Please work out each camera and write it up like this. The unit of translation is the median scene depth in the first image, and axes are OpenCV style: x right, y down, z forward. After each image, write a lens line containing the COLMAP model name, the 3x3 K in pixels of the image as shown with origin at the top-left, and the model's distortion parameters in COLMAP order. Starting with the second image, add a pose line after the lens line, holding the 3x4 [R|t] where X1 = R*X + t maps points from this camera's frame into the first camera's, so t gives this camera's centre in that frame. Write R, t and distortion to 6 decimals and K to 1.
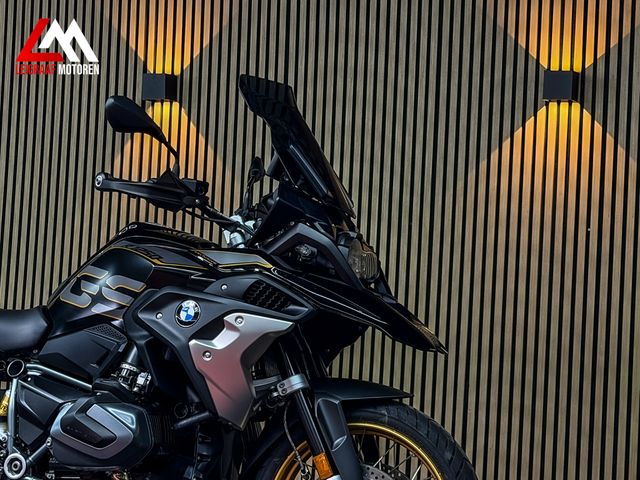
lens RADIAL K [[1442.9, 0, 322.7], [0, 1442.9, 239.7], [0, 0, 1]] dist [0.136129, 0.000000]
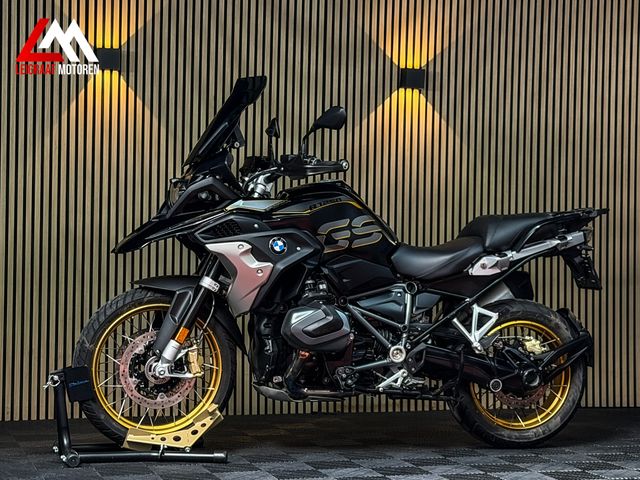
lens RADIAL K [[1402.8, 0, 315.9], [0, 1402.8, 235.8], [0, 0, 1]] dist [0.139450, 0.000000]
pose [[0.776916, -0.040634, 0.628291, -1.054655], [-0.011257, 0.996859, 0.078390, -0.071237], [-0.629503, -0.067975, 0.774019, -0.096939]]
